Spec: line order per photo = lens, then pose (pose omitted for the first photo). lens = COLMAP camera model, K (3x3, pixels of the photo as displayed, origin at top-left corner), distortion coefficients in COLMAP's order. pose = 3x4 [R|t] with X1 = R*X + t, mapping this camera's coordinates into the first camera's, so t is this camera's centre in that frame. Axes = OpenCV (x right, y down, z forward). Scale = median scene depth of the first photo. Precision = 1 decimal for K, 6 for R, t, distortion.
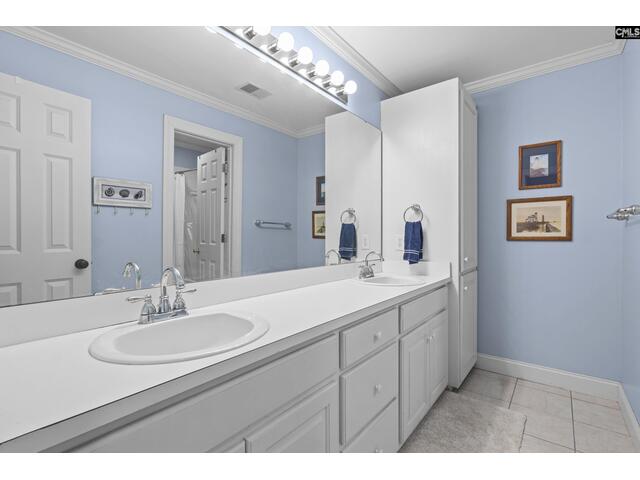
lens RADIAL K [[296.2, 0, 325.9], [0, 296.2, 236.0], [0, 0, 1]] dist [-0.000008, -0.000009]
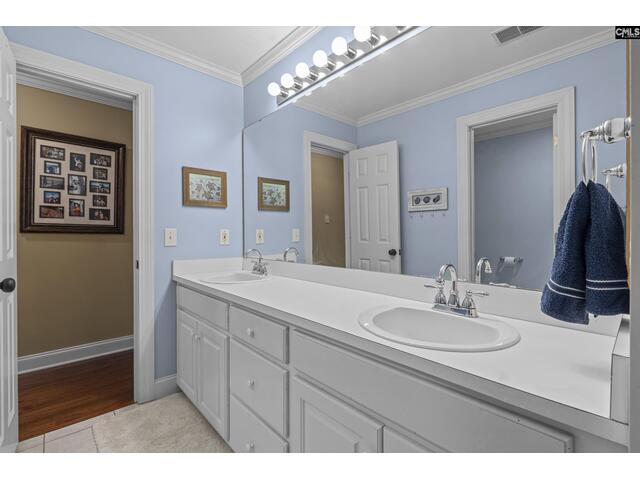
lens RADIAL K [[296.2, 0, 325.7], [0, 296.2, 235.7], [0, 0, 1]] dist [-0.000008, -0.000009]
pose [[-0.148015, 0.009086, -0.988943, 0.659342], [-0.005341, 0.999936, 0.009986, -0.002663], [0.988971, 0.006760, -0.147957, 0.811830]]
